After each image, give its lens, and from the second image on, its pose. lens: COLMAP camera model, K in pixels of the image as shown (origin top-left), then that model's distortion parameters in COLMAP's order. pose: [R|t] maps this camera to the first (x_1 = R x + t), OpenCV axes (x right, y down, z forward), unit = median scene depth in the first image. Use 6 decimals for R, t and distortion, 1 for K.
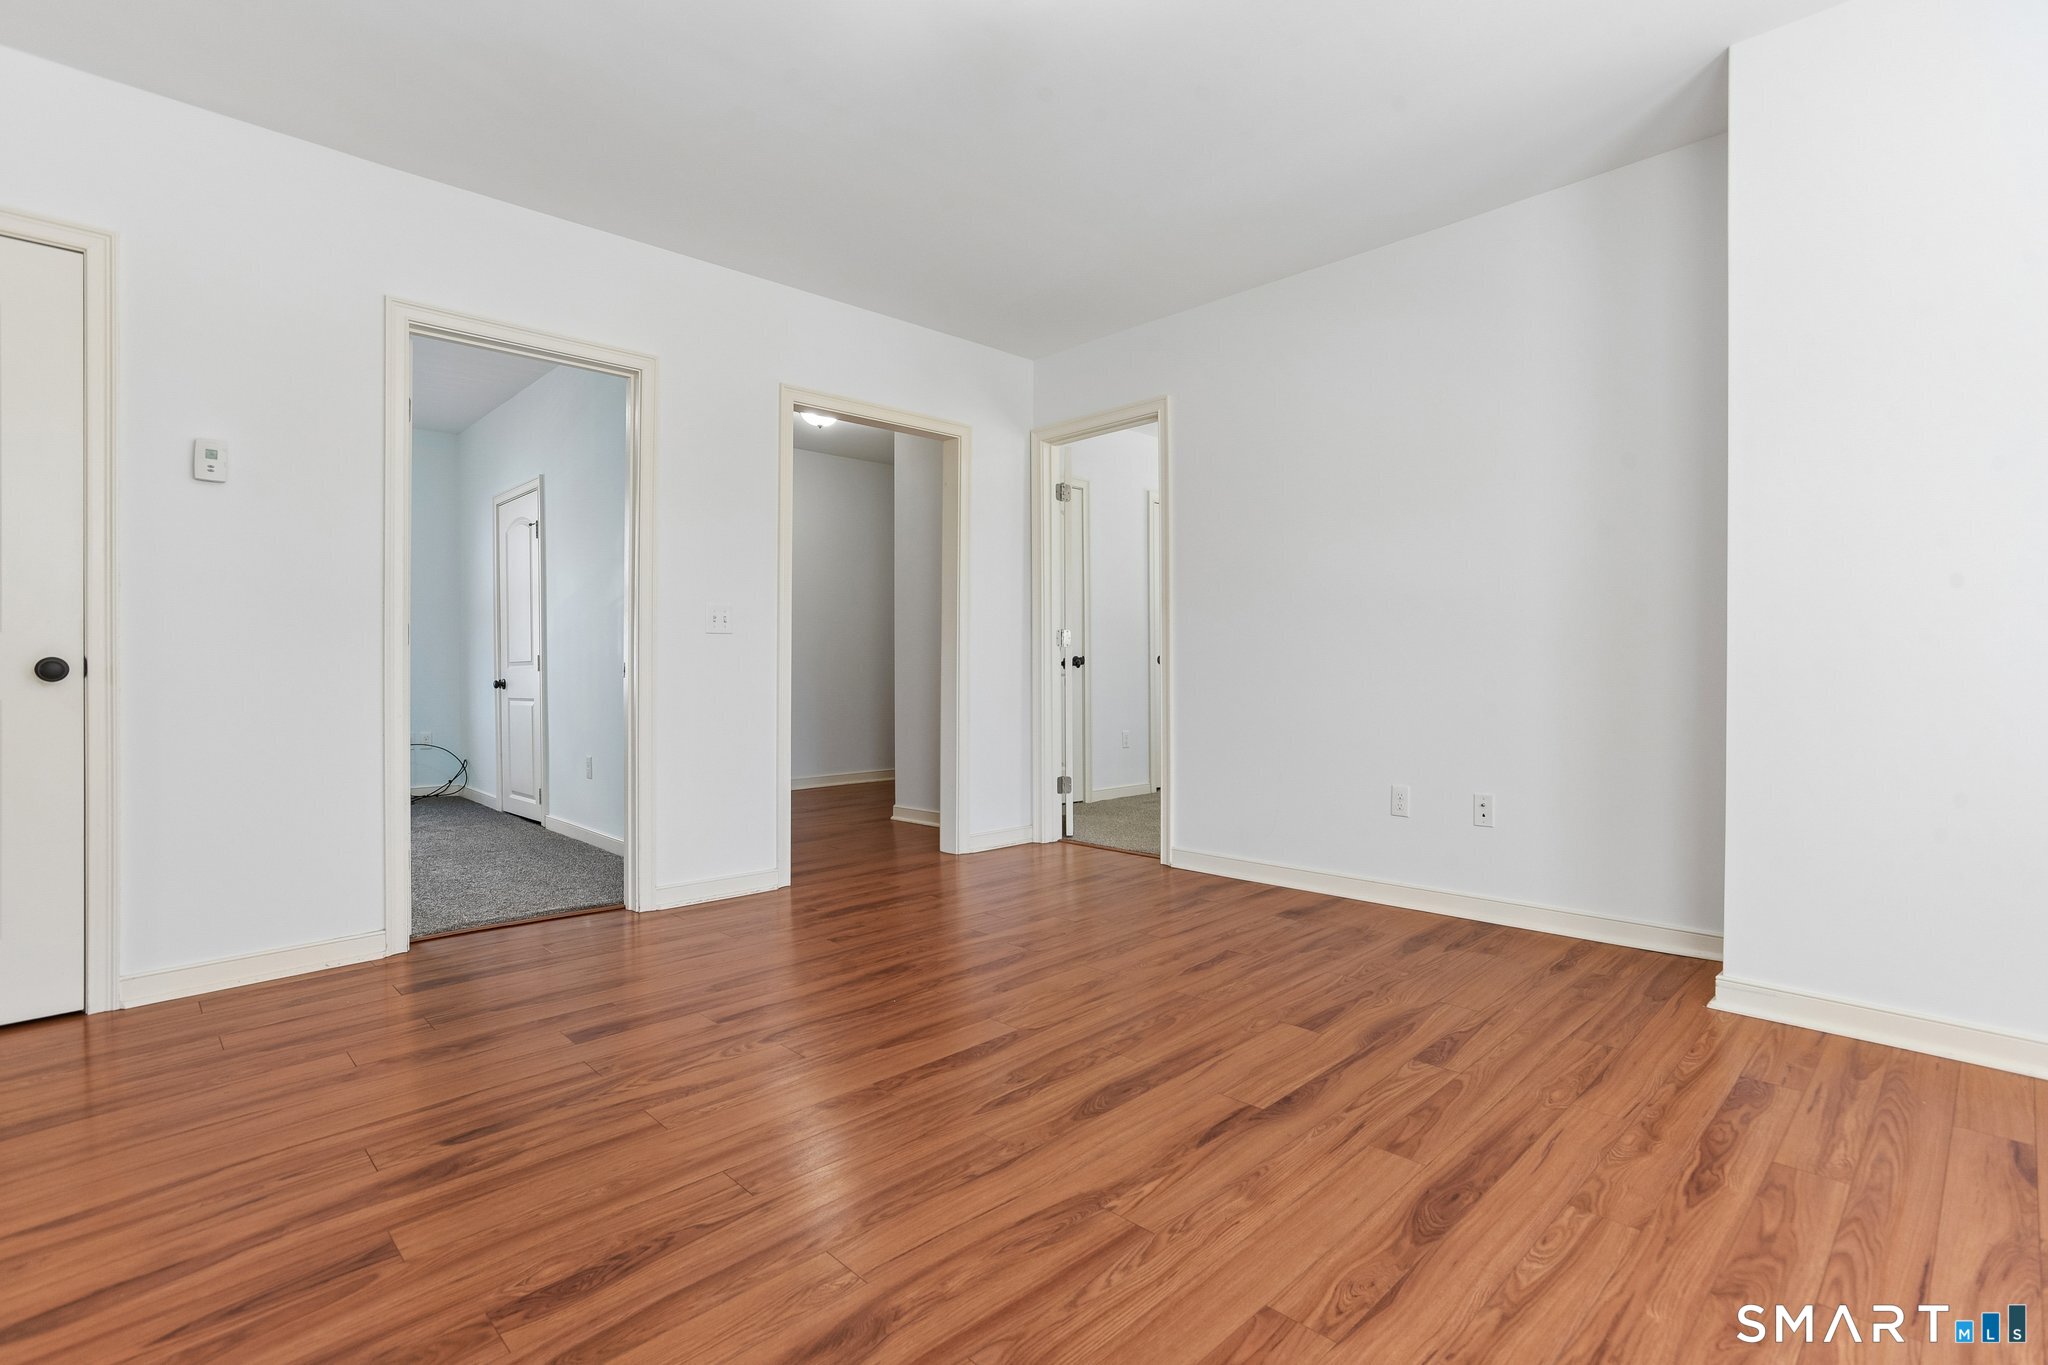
lens RADIAL K [[984.7, 0, 1035.9], [0, 984.7, 677.5], [0, 0, 1]] dist [-0.044795, 0.030263]
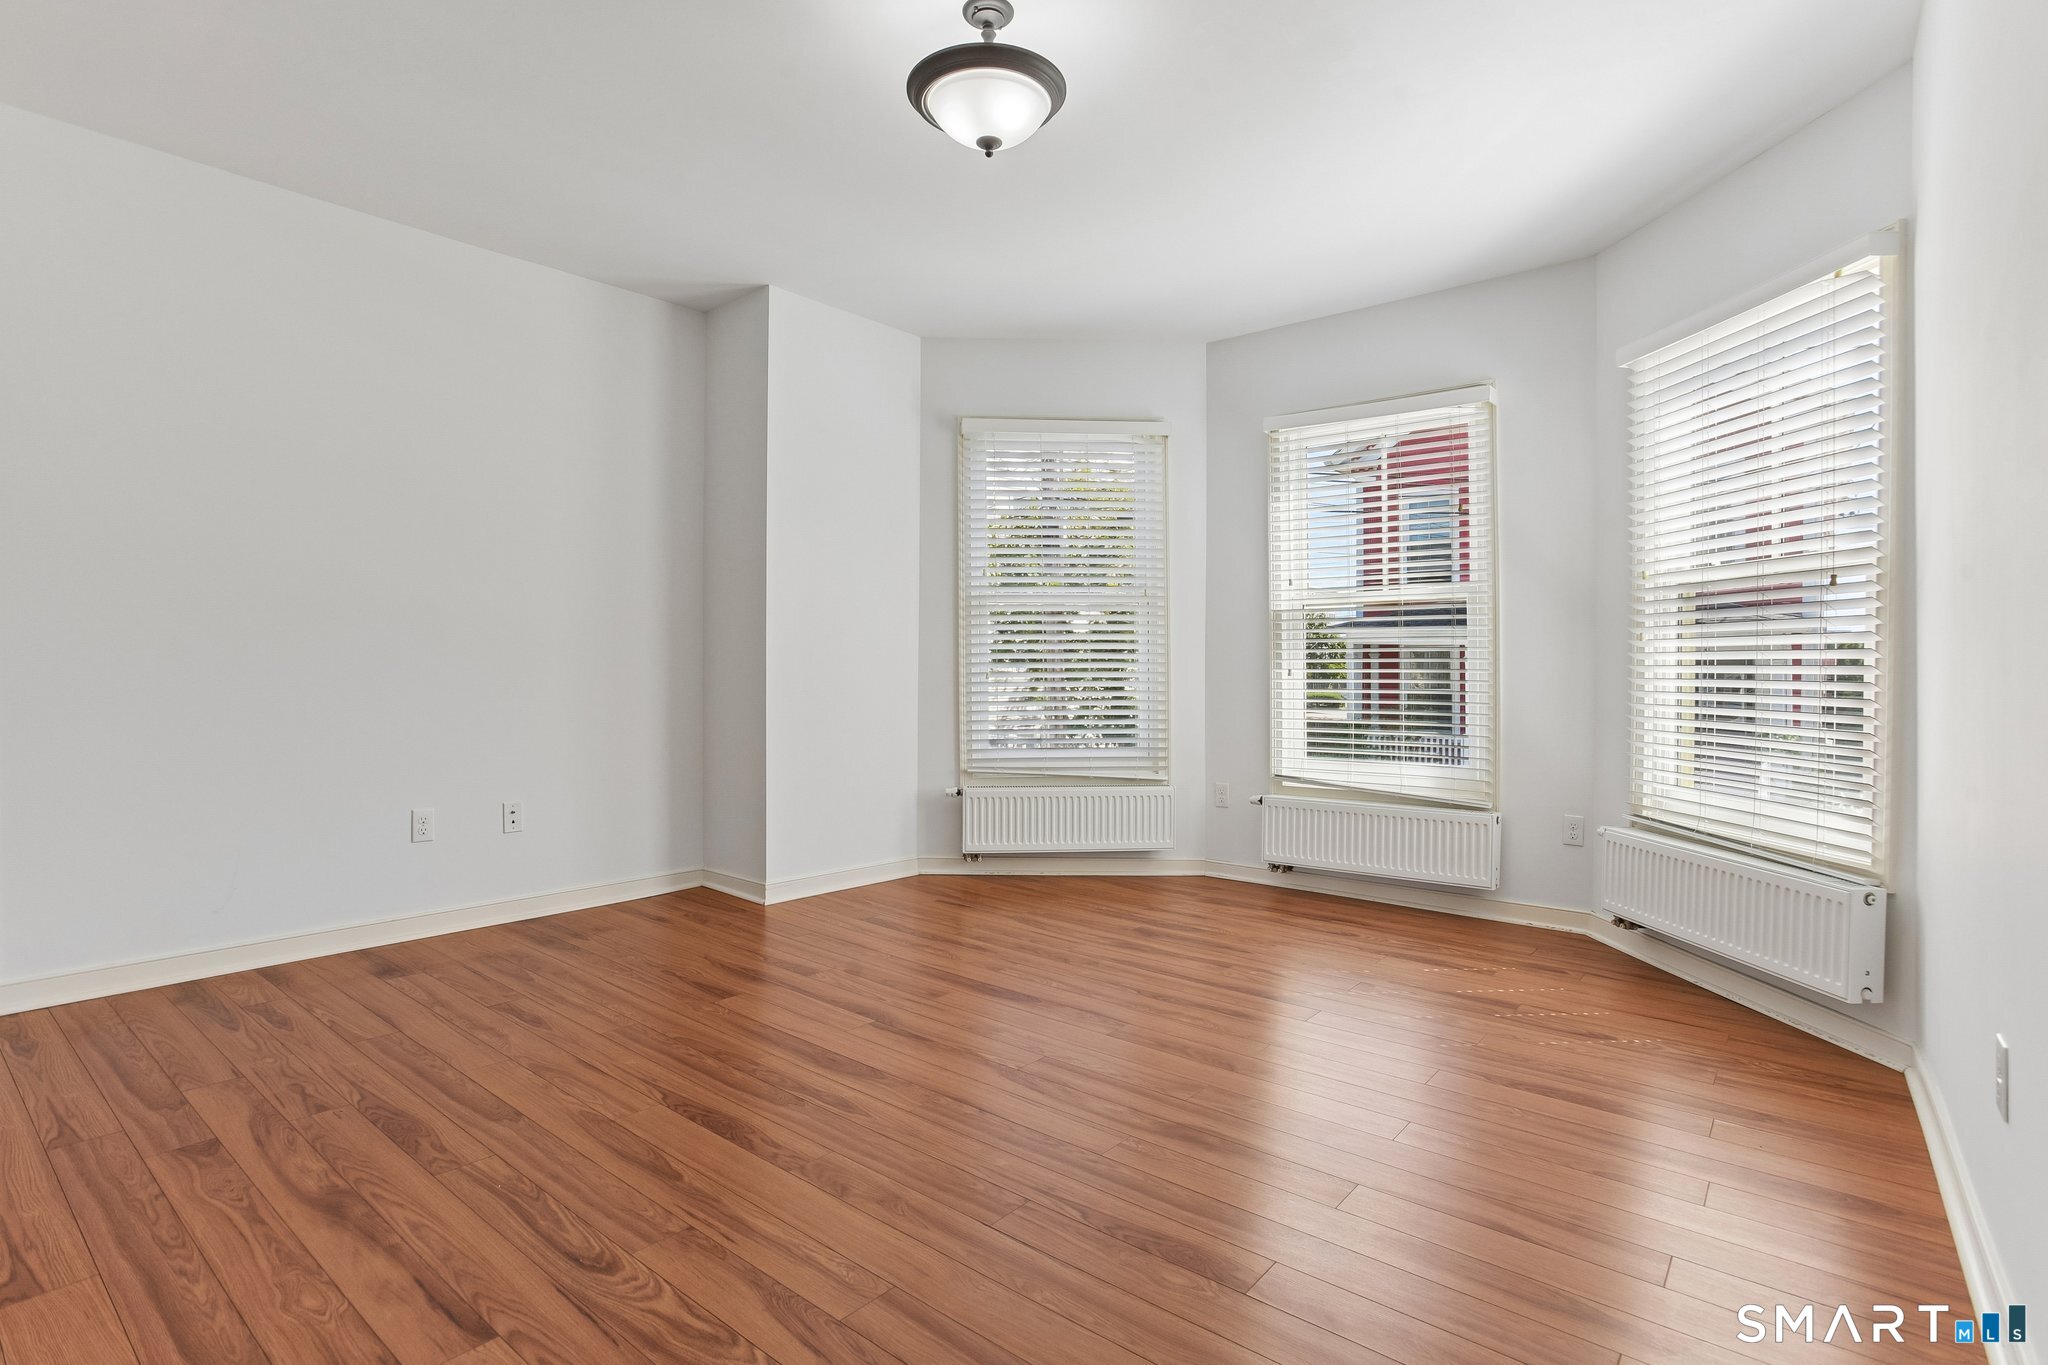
lens RADIAL K [[984.7, 0, 1035.9], [0, 984.7, 677.5], [0, 0, 1]] dist [-0.044795, 0.030263]
pose [[-0.110555, 0.000801, 0.993870, -0.906181], [0.003105, 0.999995, -0.000461, -0.019601], [-0.993865, 0.003035, -0.110557, 0.752966]]
